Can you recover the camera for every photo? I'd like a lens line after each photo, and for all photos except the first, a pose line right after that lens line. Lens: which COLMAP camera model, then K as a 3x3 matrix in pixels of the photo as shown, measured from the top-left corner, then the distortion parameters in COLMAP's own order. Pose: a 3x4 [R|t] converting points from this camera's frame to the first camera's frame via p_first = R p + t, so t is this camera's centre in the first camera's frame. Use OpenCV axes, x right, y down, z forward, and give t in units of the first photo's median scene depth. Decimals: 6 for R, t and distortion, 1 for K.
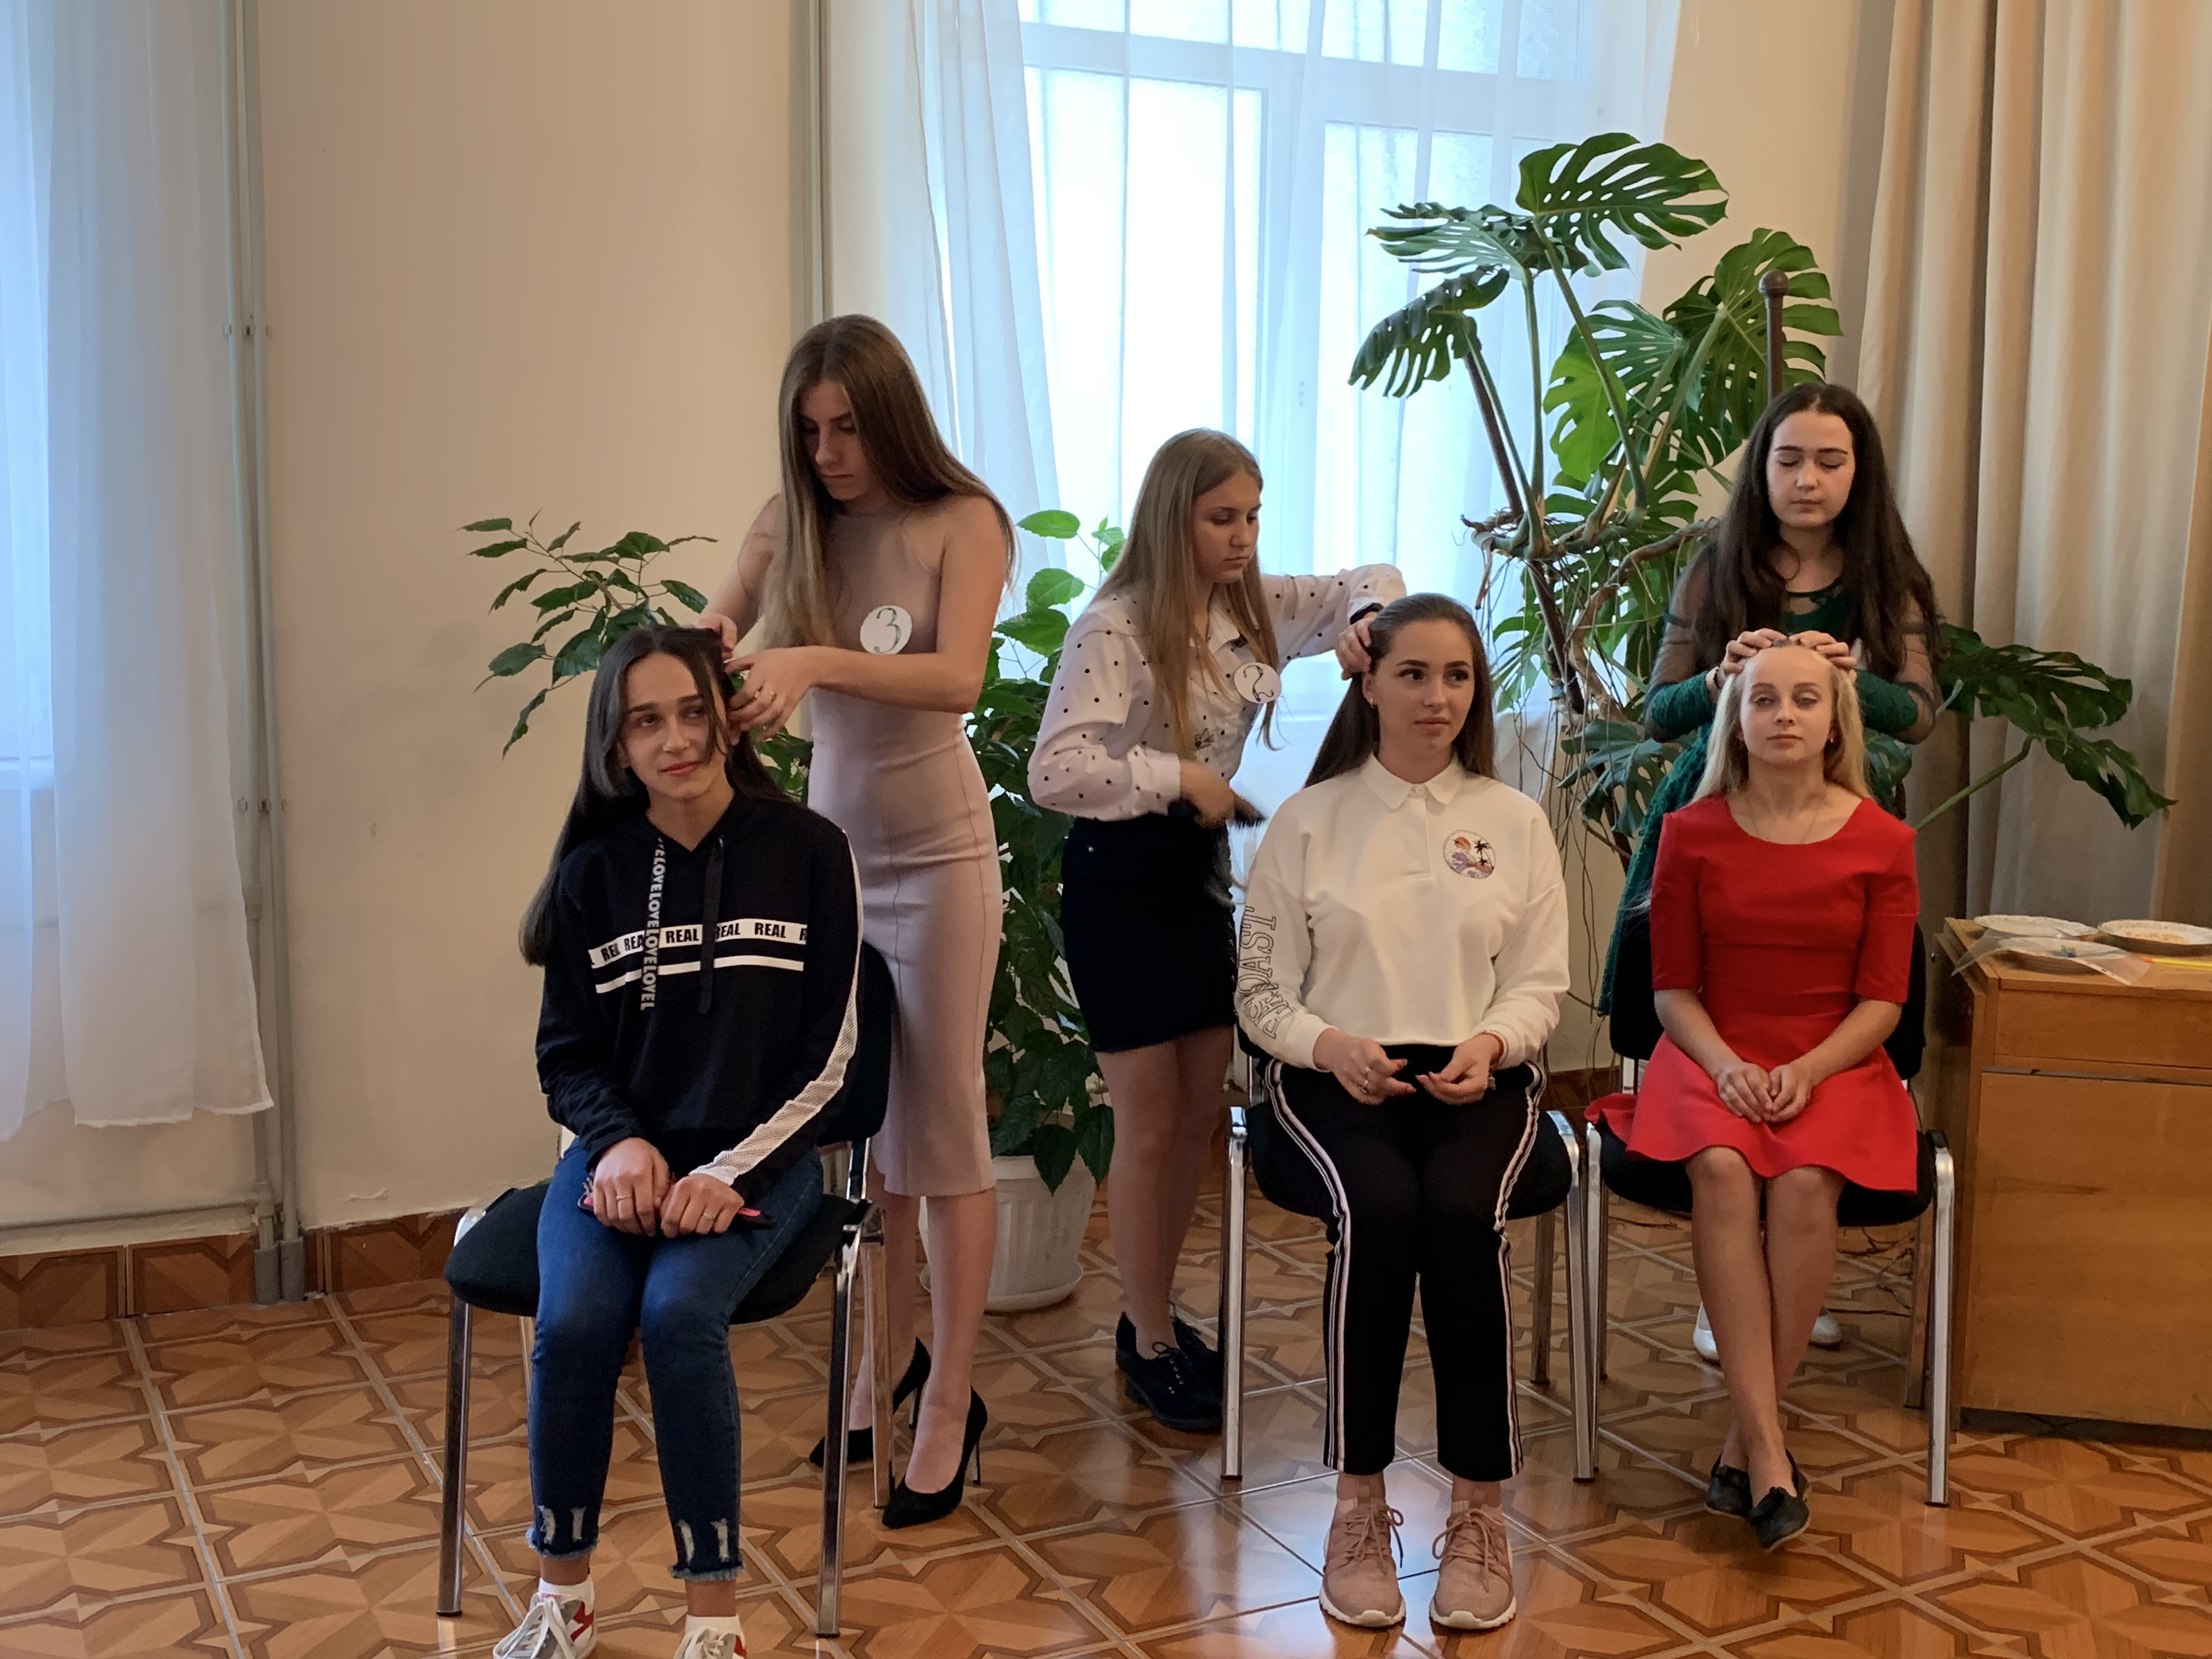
lens RADIAL K [[2291.6, 0, 1111.6], [0, 2291.6, 833.1], [0, 0, 1]] dist [0.048747, 0.000000]
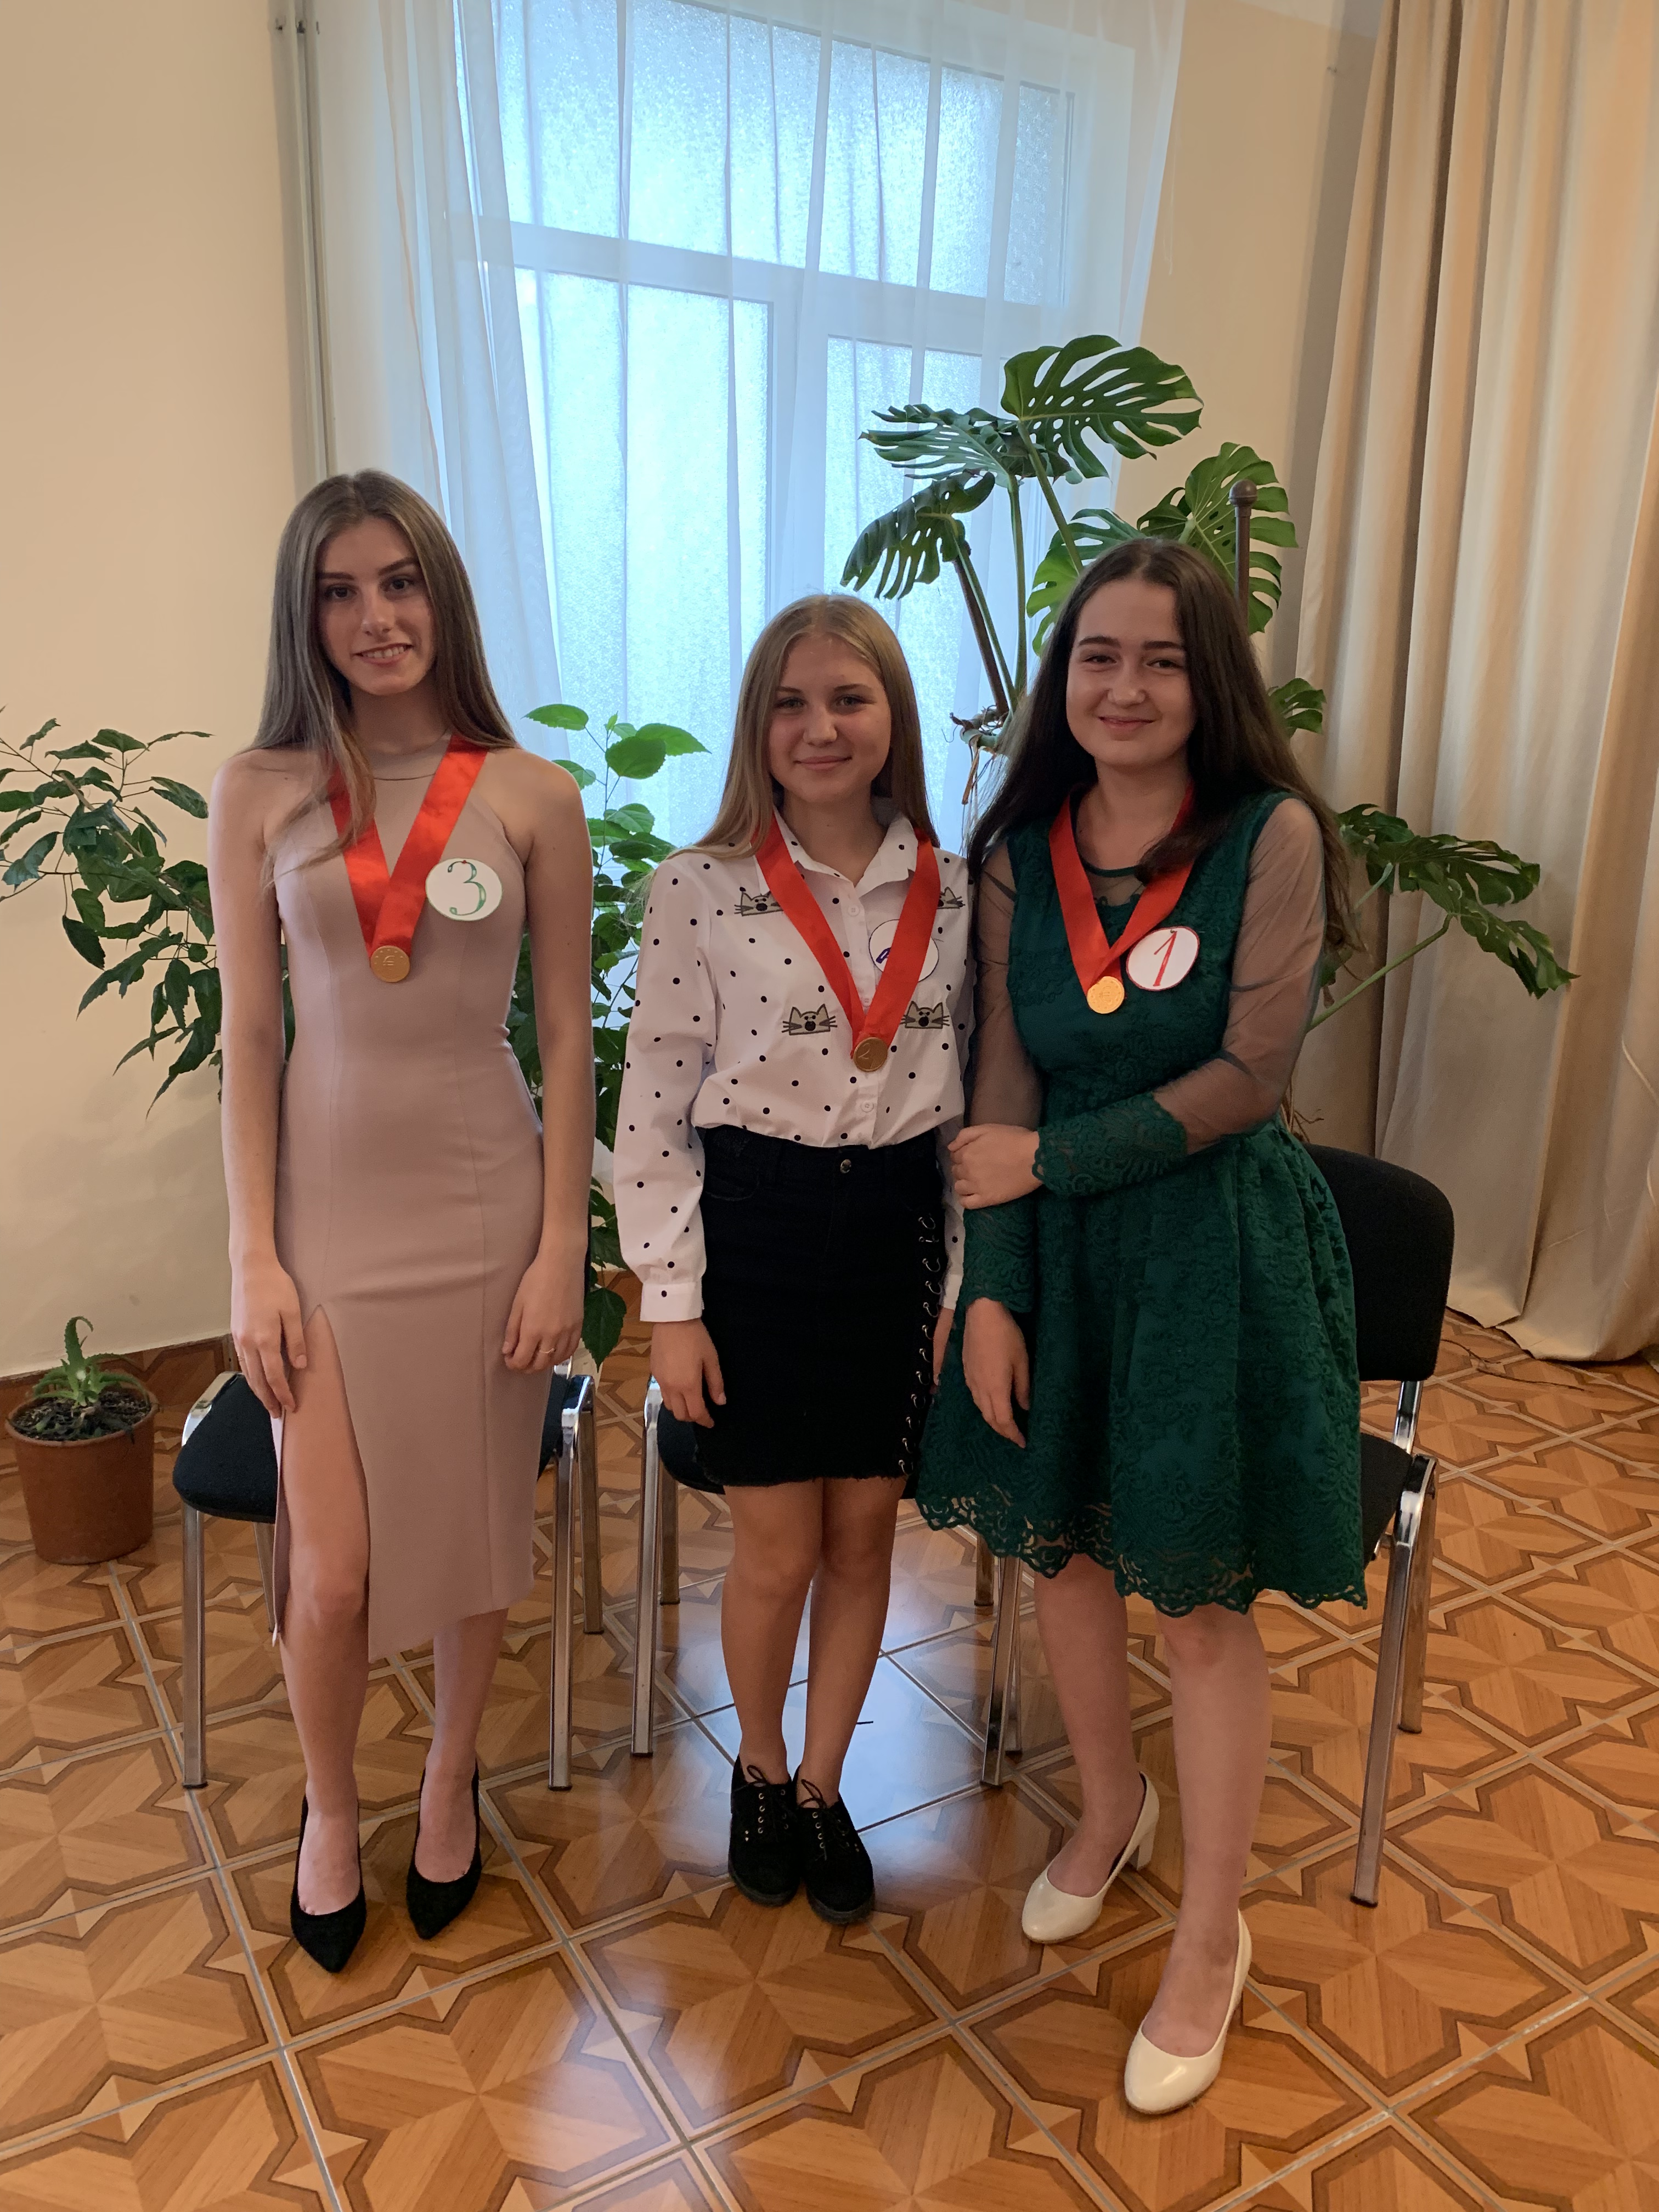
lens RADIAL K [[1681.6, 0, 811.5], [0, 1681.6, 1093.0], [0, 0, 1]] dist [-0.005038, 0.001713]
pose [[0.998252, -0.008383, 0.058504, 0.041708], [0.002907, 0.995656, 0.093058, -0.036004], [-0.059030, -0.092725, 0.993940, 0.216253]]
